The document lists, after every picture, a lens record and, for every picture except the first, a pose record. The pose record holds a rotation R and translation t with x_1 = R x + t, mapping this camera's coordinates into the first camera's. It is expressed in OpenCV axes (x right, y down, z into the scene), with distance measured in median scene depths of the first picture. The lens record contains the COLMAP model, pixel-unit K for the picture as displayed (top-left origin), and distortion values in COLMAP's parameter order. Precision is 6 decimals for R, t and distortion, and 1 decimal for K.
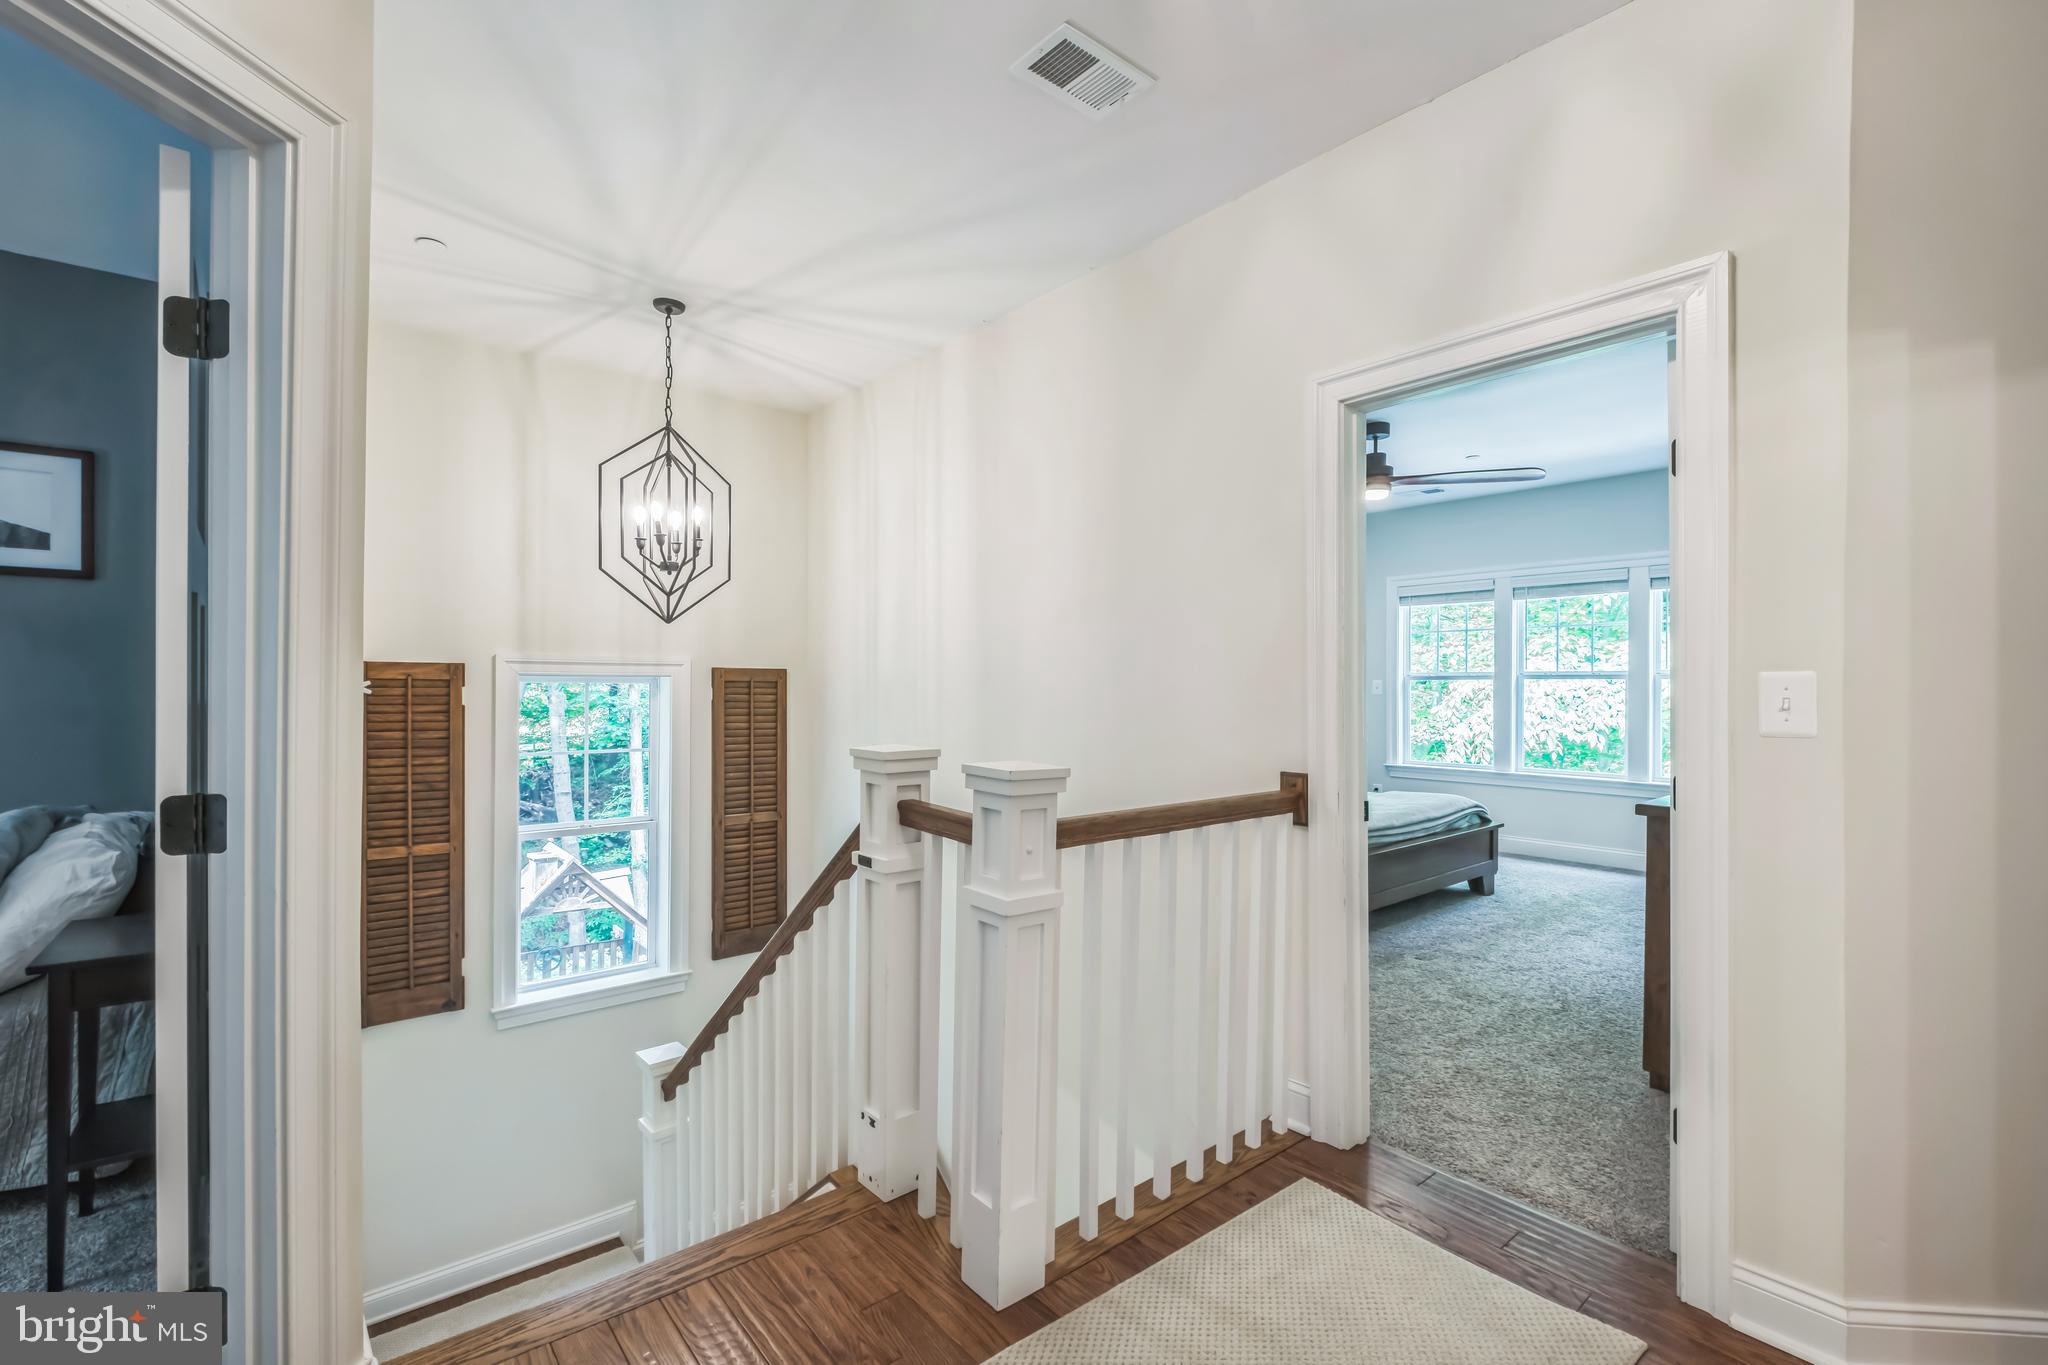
lens RADIAL K [[907.9, 0, 1017.2], [0, 907.9, 677.9], [0, 0, 1]] dist [-0.009540, 0.000105]
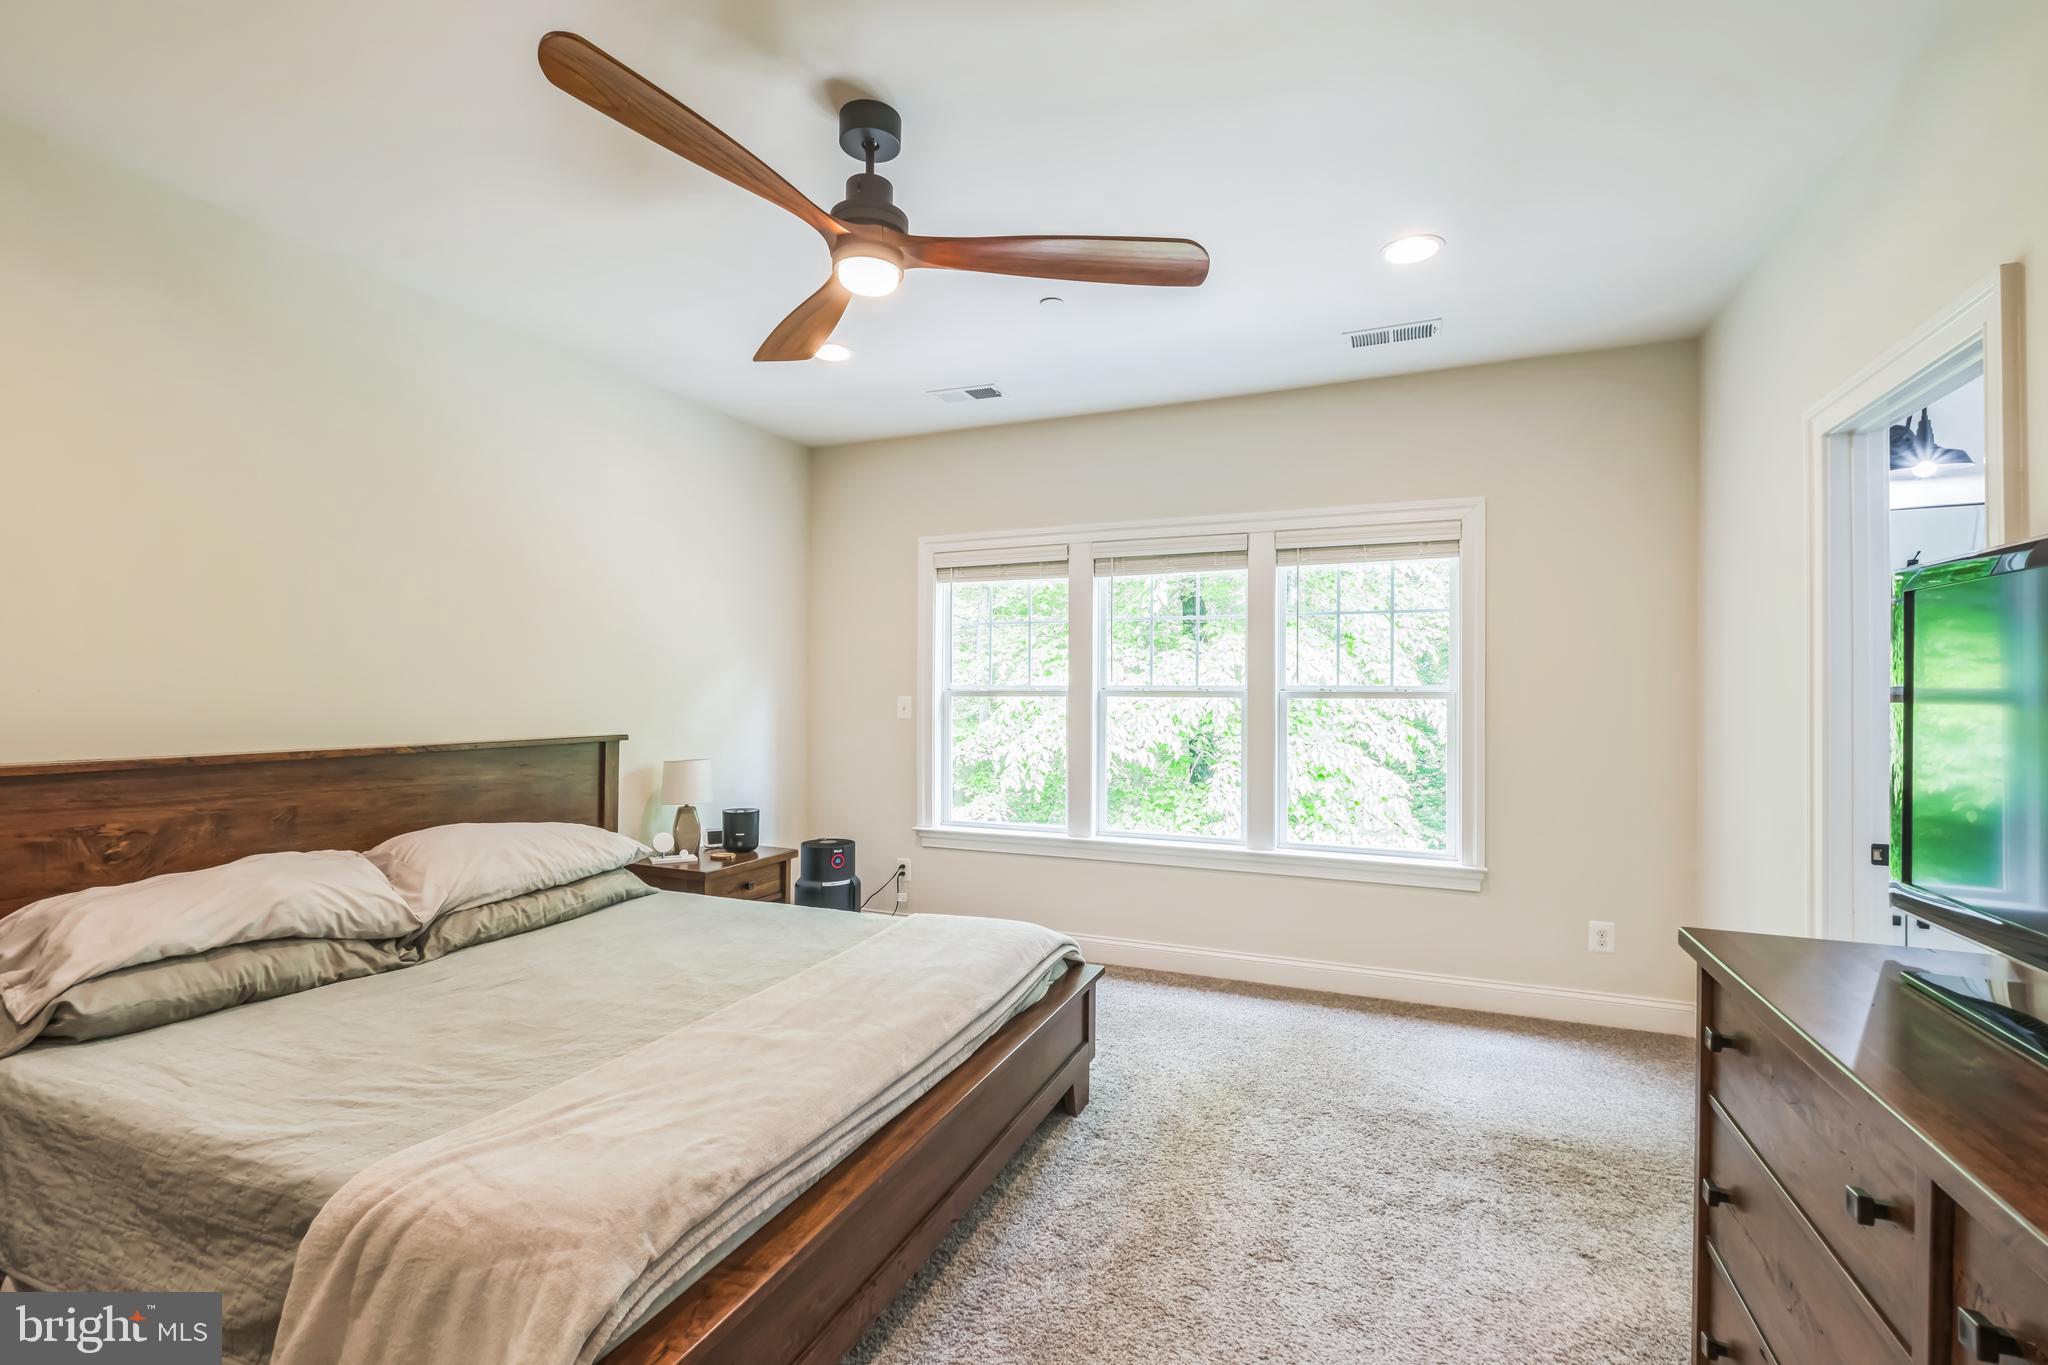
lens RADIAL K [[907.9, 0, 1023.7], [0, 907.9, 684.1], [0, 0, 1]] dist [-0.009540, 0.000105]
pose [[0.887279, 0.003763, 0.461218, 0.176946], [-0.002825, 0.999992, -0.002723, -0.005174], [-0.461224, 0.001113, 0.887283, 0.393352]]
